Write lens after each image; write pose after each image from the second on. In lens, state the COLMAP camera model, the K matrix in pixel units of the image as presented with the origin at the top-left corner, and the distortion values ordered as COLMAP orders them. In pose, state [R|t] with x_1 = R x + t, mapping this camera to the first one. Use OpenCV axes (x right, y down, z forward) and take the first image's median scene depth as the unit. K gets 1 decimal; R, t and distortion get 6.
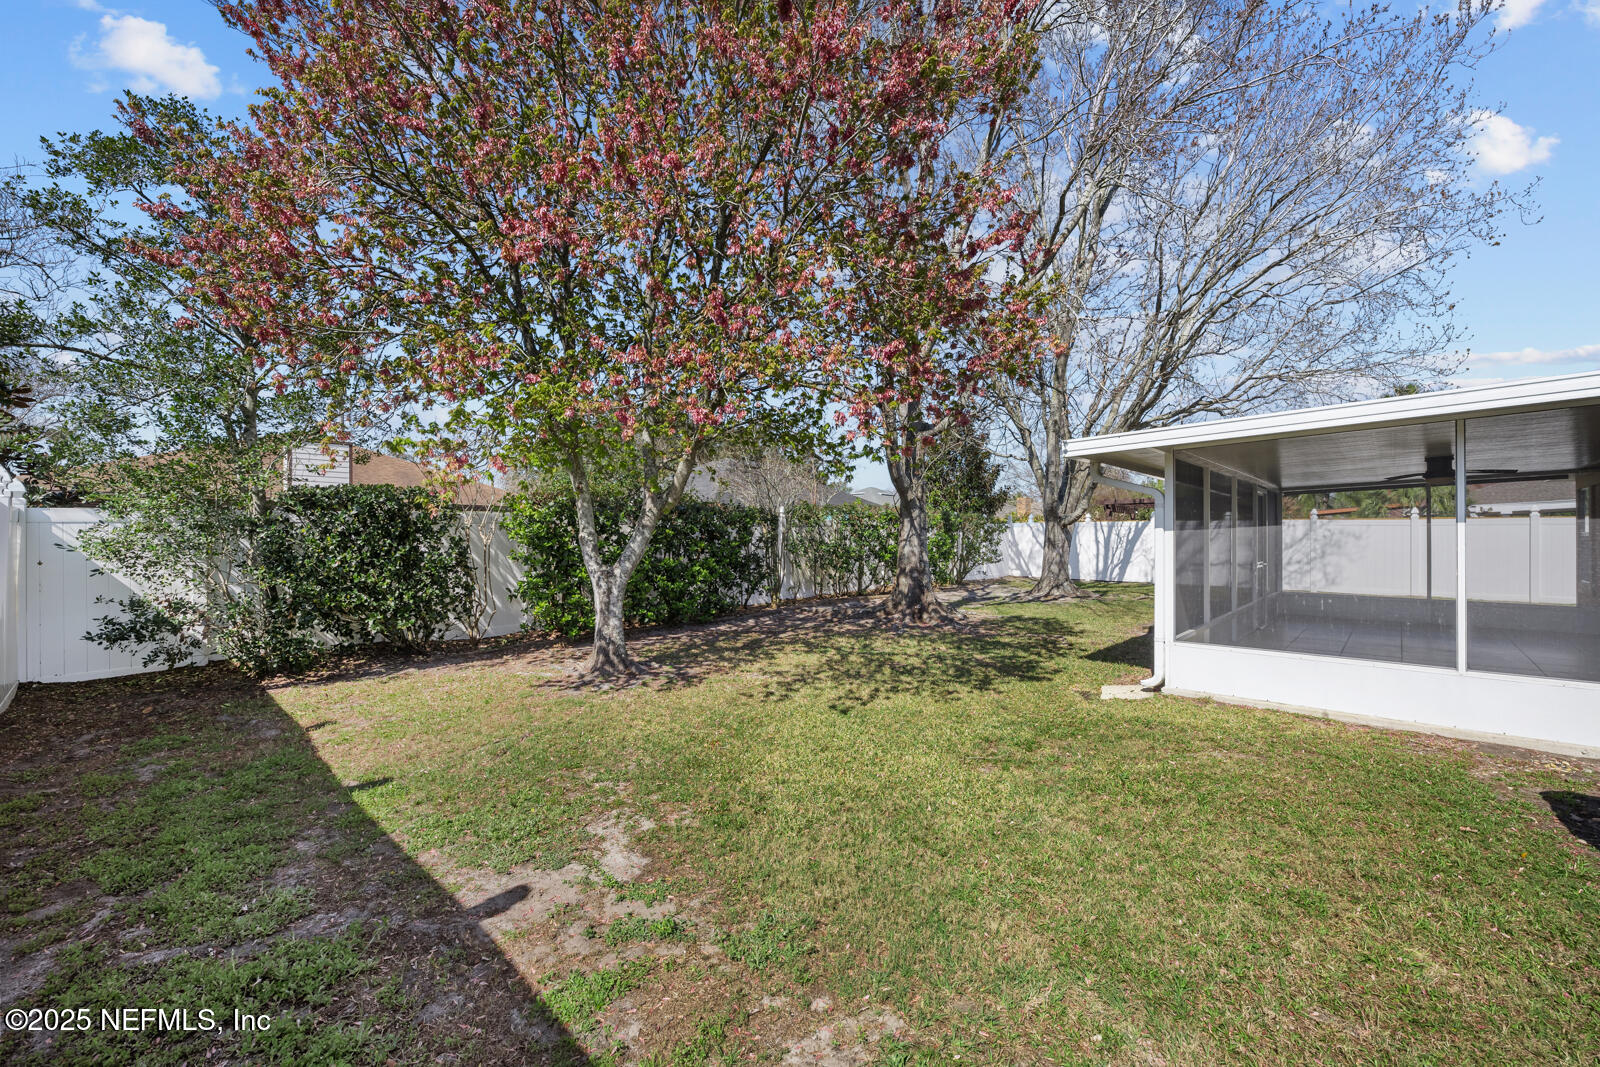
lens RADIAL K [[606.2, 0, 800.0], [0, 606.2, 533.5], [0, 0, 1]] dist [-0.003247, 0.000095]
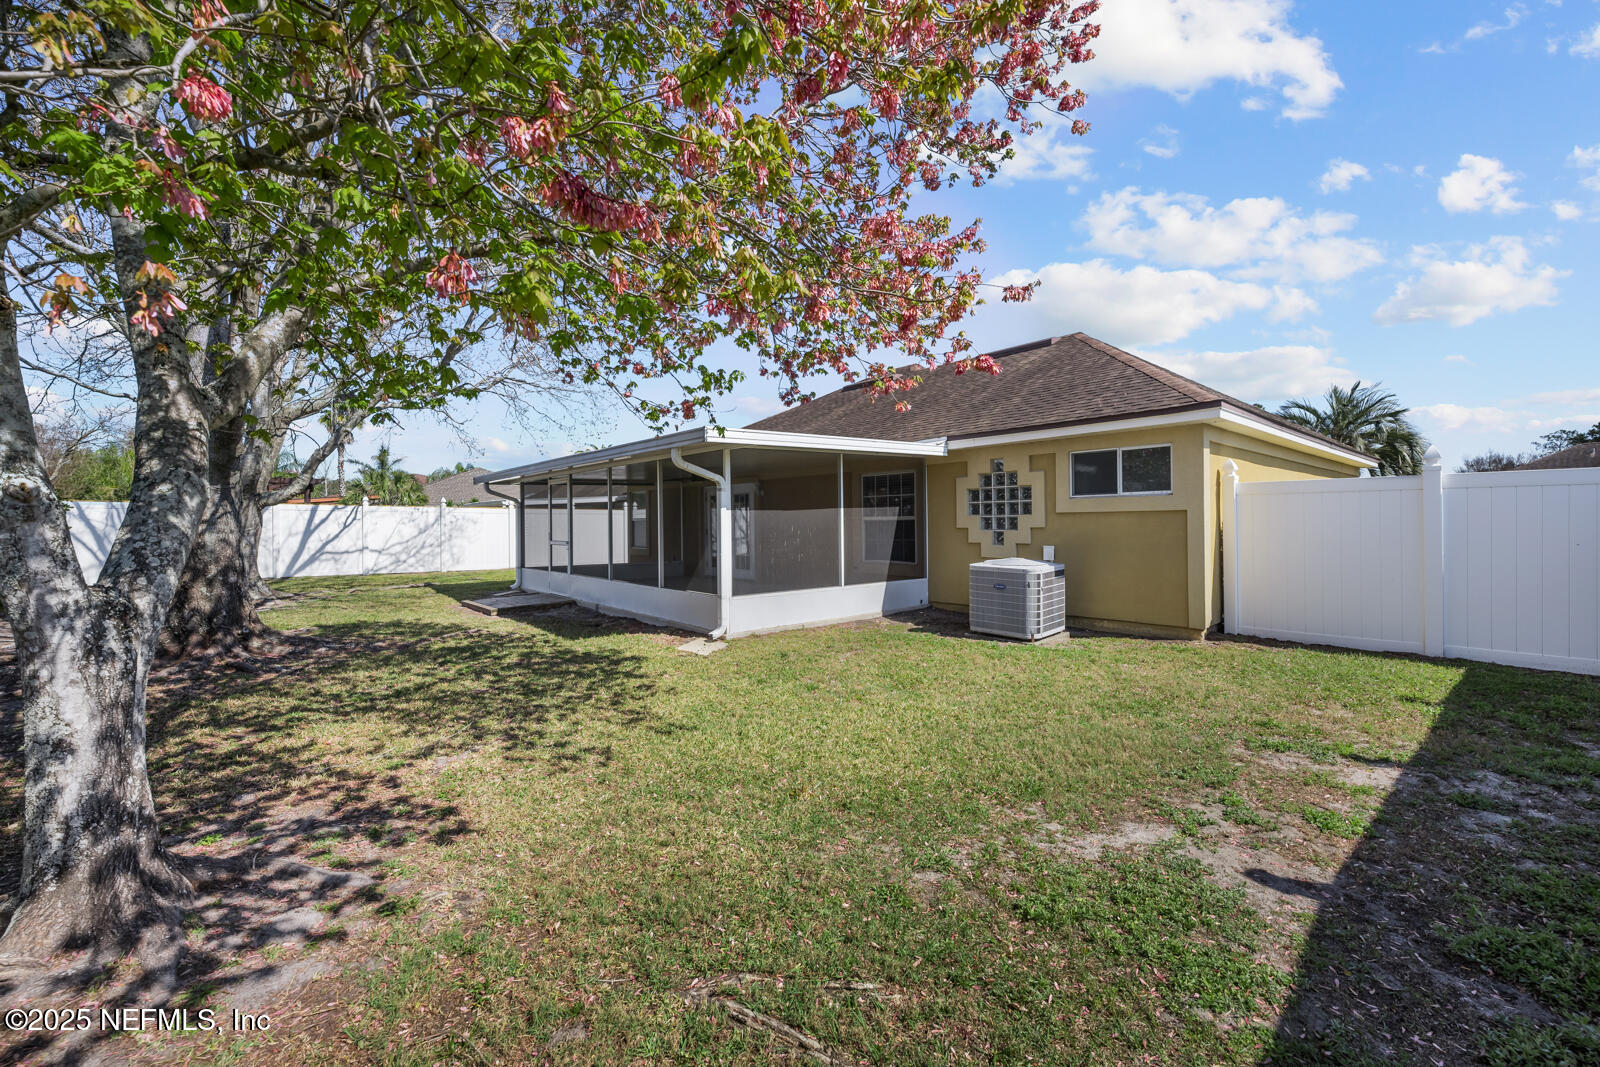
lens RADIAL K [[606.2, 0, 800.0], [0, 606.2, 533.5], [0, 0, 1]] dist [-0.003247, 0.000095]
pose [[0.138011, -0.016416, 0.990295, -0.435674], [-0.002442, 0.999854, 0.016915, 0.014476], [-0.990428, -0.004752, 0.137951, 0.463941]]
